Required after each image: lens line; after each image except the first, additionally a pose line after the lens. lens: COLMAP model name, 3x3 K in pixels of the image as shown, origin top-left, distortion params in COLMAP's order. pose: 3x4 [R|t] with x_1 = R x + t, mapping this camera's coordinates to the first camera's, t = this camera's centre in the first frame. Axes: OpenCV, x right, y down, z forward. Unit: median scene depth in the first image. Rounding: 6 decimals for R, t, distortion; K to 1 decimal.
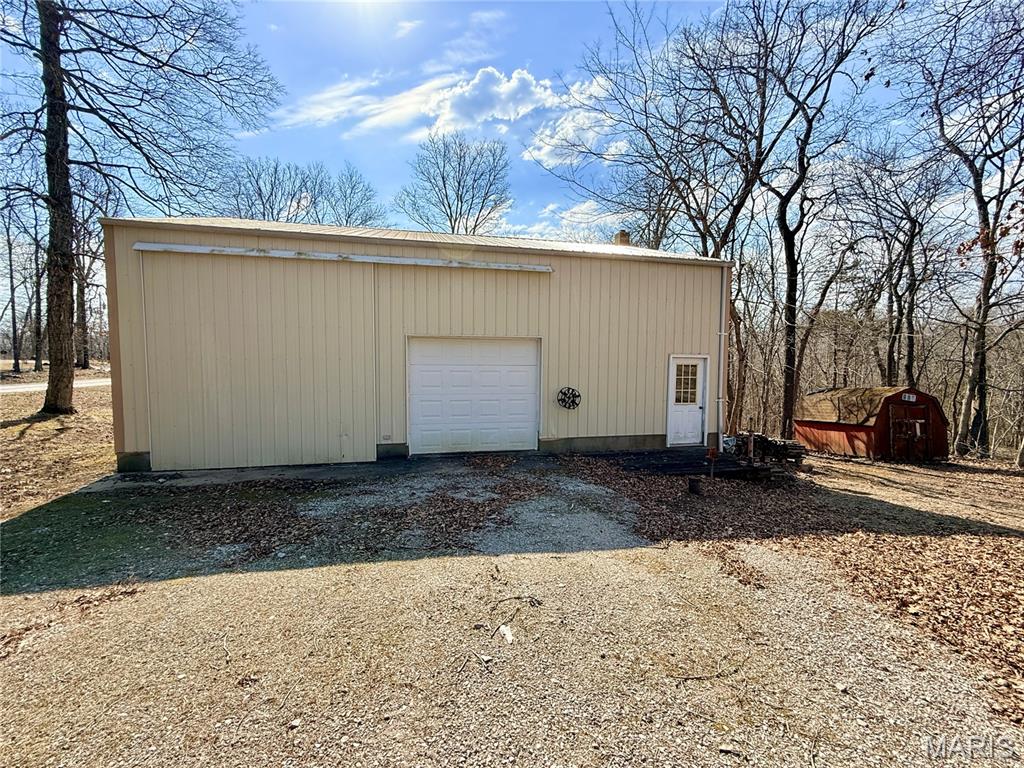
lens RADIAL K [[409.0, 0, 509.9], [0, 409.0, 383.7], [0, 0, 1]] dist [-0.000048, 0.000223]
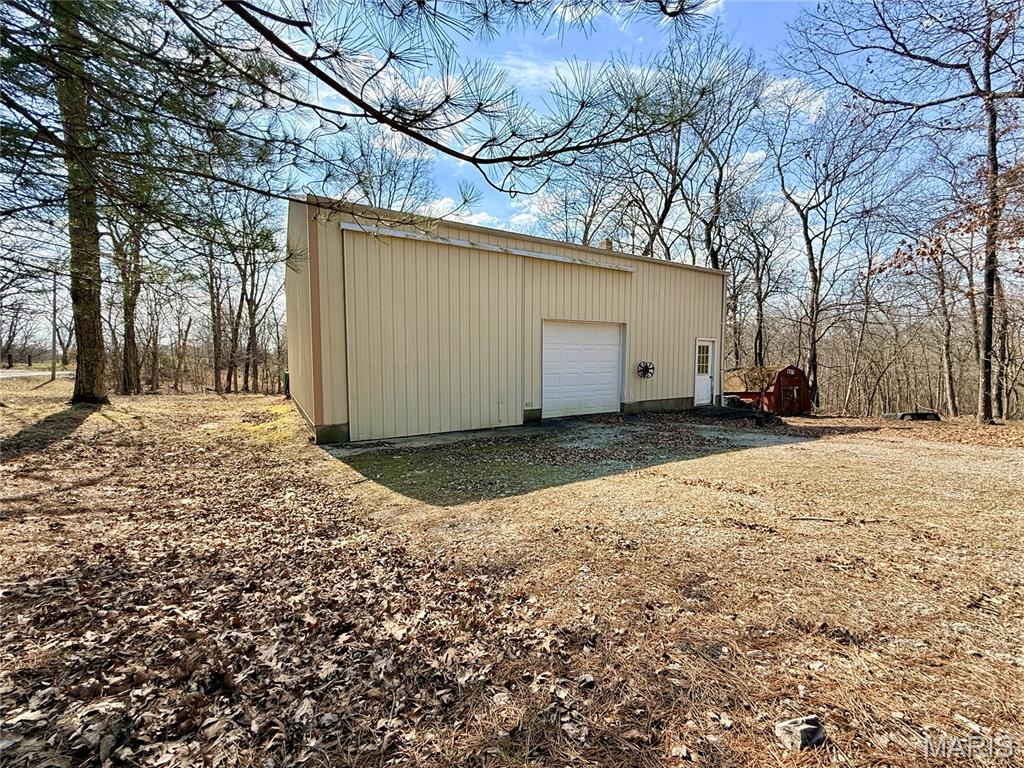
lens RADIAL K [[409.0, 0, 509.9], [0, 409.0, 383.7], [0, 0, 1]] dist [-0.000048, 0.000223]
pose [[0.948754, -0.027811, 0.314788, -0.657144], [0.025441, 0.999609, 0.011637, 0.051471], [-0.314989, -0.003032, 0.949091, -0.098102]]
